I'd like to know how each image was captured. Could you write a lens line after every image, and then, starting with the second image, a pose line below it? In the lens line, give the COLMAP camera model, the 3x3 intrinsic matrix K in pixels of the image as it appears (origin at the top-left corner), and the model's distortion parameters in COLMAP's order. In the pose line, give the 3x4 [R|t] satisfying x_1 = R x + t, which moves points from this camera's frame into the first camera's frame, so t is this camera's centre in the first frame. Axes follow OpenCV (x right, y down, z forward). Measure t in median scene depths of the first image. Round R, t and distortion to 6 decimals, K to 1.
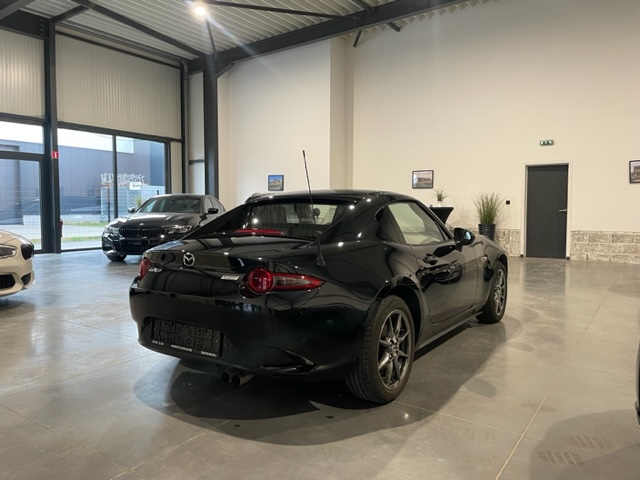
lens RADIAL K [[467.9, 0, 325.1], [0, 467.9, 236.9], [0, 0, 1]] dist [0.075012, -0.088379]
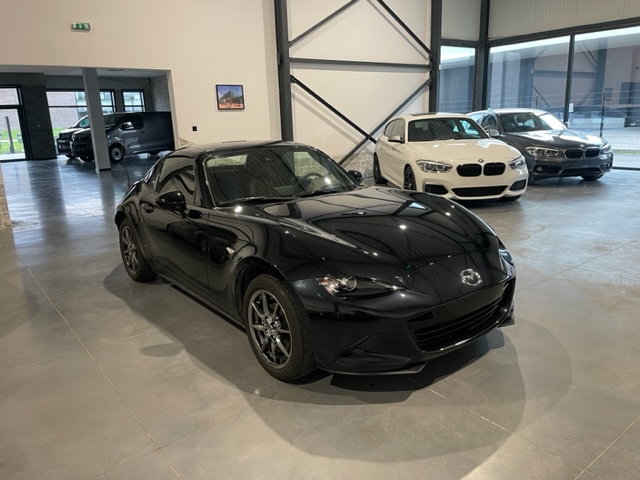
lens RADIAL K [[486.8, 0, 320.0], [0, 486.8, 240.0], [0, 0, 1]] dist [0.082947, -0.104613]
pose [[-0.304637, 0.230110, -0.924254, 1.027445], [-0.020500, 0.968569, 0.247899, -0.150211], [0.952248, 0.094467, -0.290344, 1.451845]]
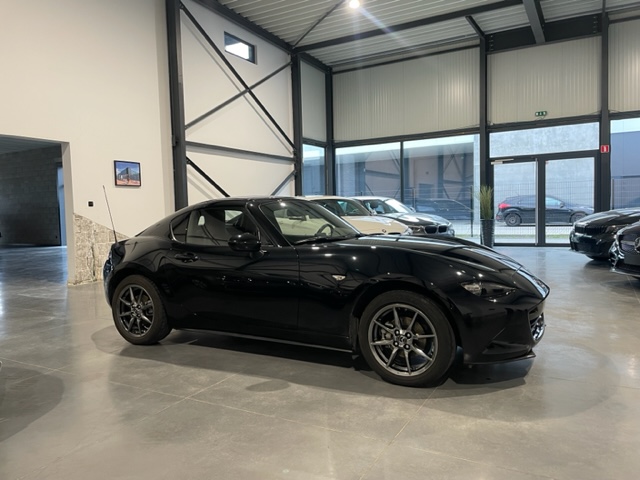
lens RADIAL K [[486.8, 0, 320.0], [0, 486.8, 240.0], [0, 0, 1]] dist [0.082947, -0.104613]
pose [[0.090917, 0.045933, -0.994799, 1.186170], [-0.028185, 0.998654, 0.043535, -0.042821], [0.995460, 0.024080, 0.092090, 0.992622]]
